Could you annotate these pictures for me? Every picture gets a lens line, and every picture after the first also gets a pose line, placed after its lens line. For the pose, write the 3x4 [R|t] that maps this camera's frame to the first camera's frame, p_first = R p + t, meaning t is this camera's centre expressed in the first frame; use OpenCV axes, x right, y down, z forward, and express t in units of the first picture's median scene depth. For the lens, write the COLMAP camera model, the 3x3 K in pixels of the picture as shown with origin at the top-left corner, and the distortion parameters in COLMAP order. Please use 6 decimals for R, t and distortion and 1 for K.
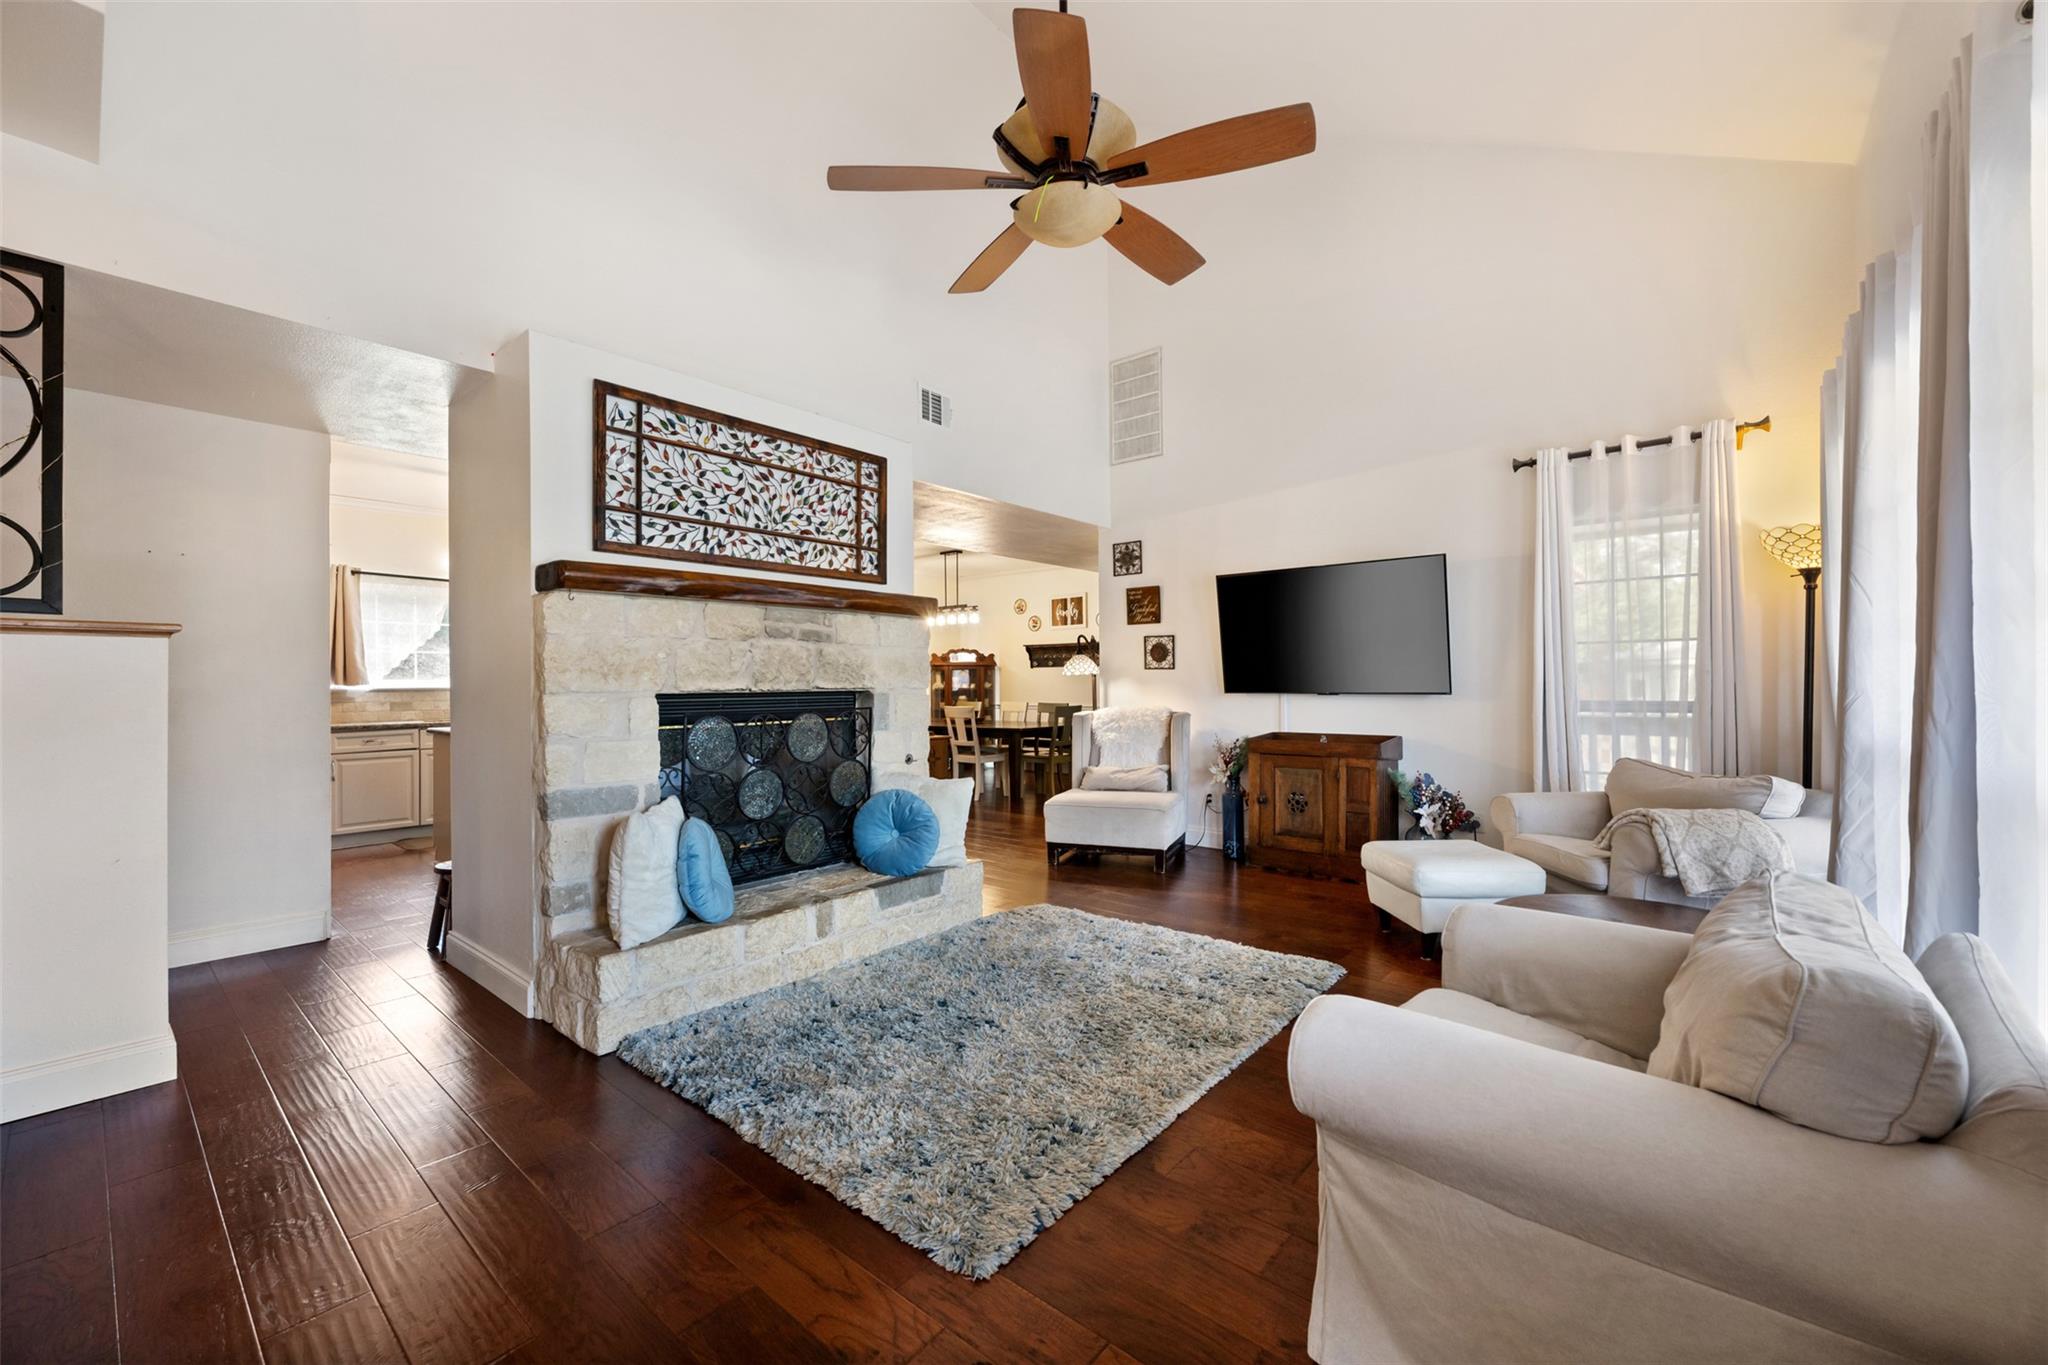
lens RADIAL K [[807.4, 0, 1019.4], [0, 807.4, 680.6], [0, 0, 1]] dist [-0.001092, 0.000378]
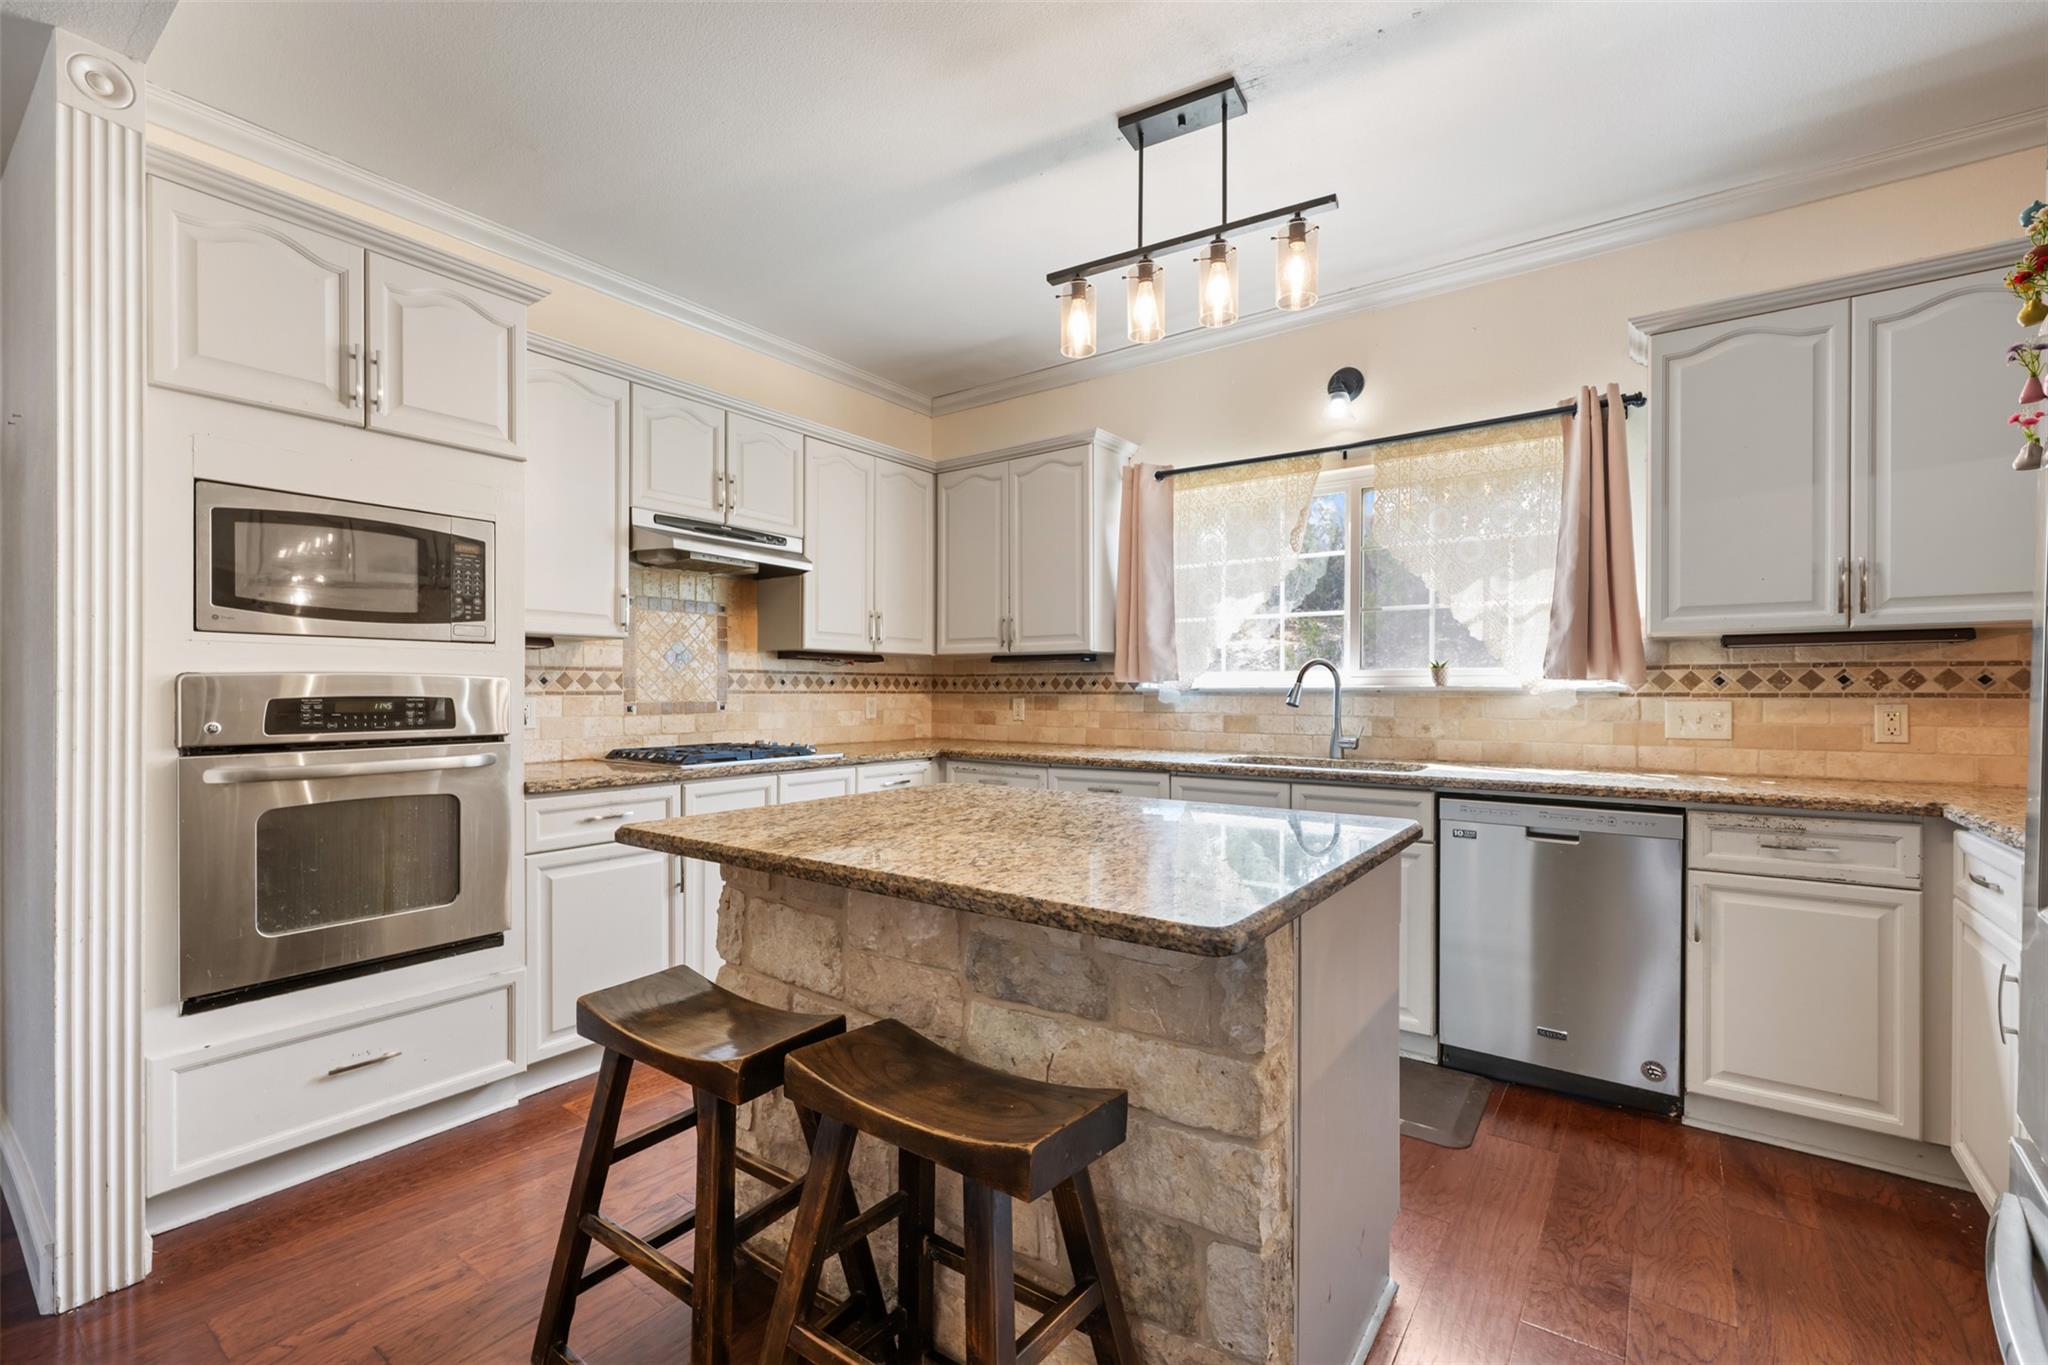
lens RADIAL K [[882.2, 0, 1030.3], [0, 882.2, 693.6], [0, 0, 1]] dist [-0.001190, -0.000018]
pose [[0.063377, 0.008214, -0.997956, -0.424766], [-0.002456, 0.999964, 0.008074, 0.016902], [0.997987, 0.001939, 0.063395, 1.588706]]
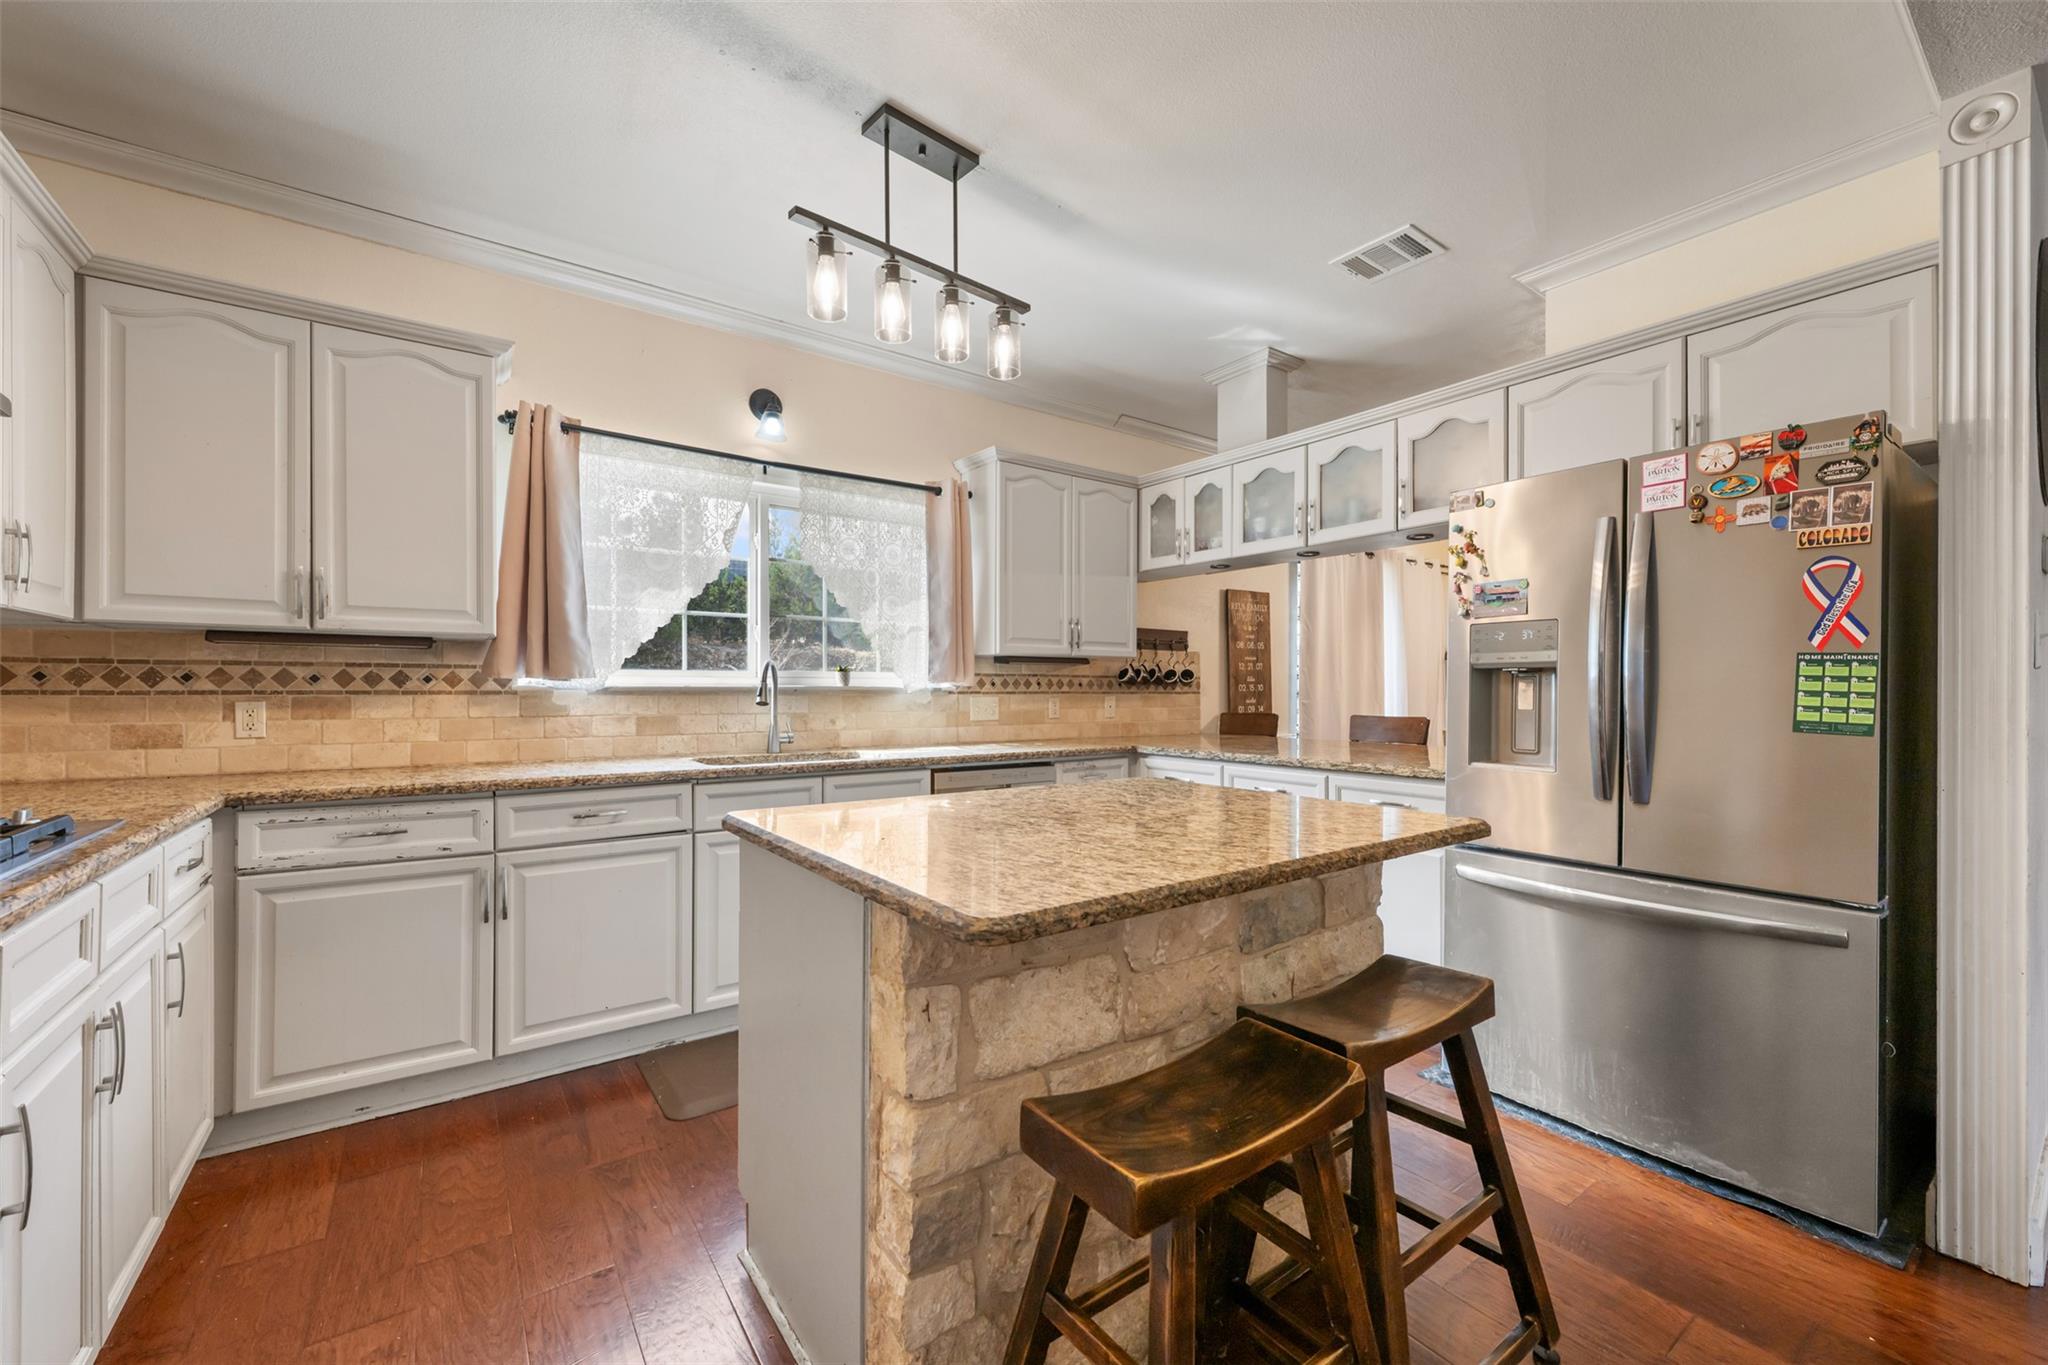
lens RADIAL K [[807.4, 0, 1023.7], [0, 807.4, 691.2], [0, 0, 1]] dist [-0.001092, 0.000378]
pose [[0.969062, 0.006668, -0.246727, -0.847319], [-0.006607, 0.999978, 0.001075, 0.019307], [0.246729, 0.000588, 0.969084, 1.140664]]
